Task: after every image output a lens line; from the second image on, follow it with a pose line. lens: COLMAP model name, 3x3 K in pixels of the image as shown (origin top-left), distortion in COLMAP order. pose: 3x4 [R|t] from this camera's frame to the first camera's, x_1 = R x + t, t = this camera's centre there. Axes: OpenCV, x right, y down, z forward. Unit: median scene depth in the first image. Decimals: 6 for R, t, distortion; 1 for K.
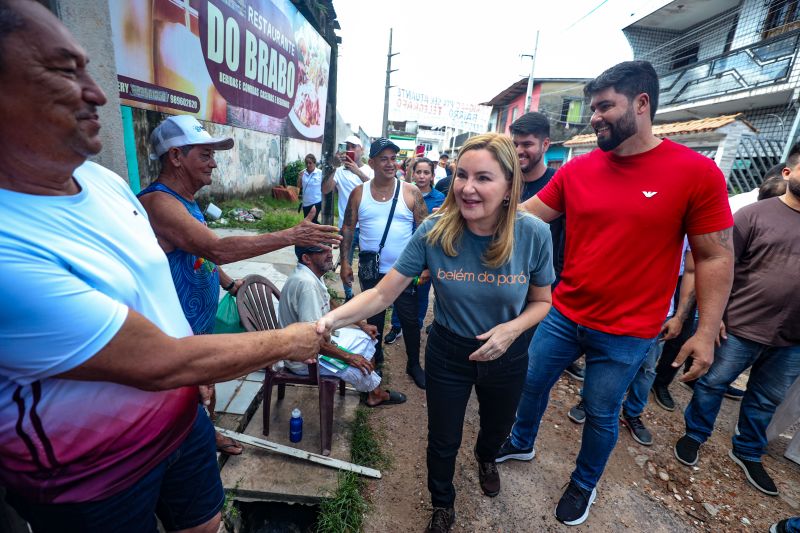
lens RADIAL K [[352.7, 0, 400.0], [0, 352.7, 266.5], [0, 0, 1]] dist [-0.029145, 0.000561]
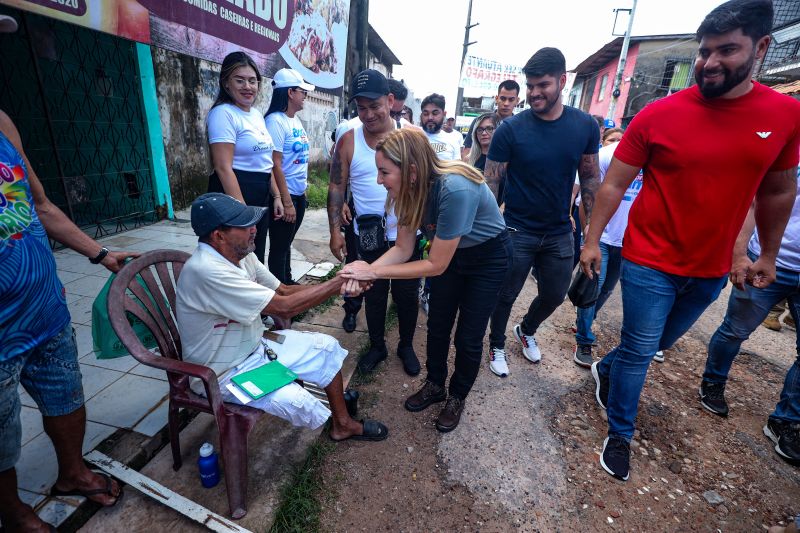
lens RADIAL K [[352.7, 0, 400.0], [0, 352.7, 266.5], [0, 0, 1]] dist [-0.029145, 0.000561]
pose [[0.980857, 0.059652, -0.185367, 0.068667], [-0.049665, 0.997077, 0.058061, -0.003968], [0.188289, -0.047743, 0.980953, 0.142177]]
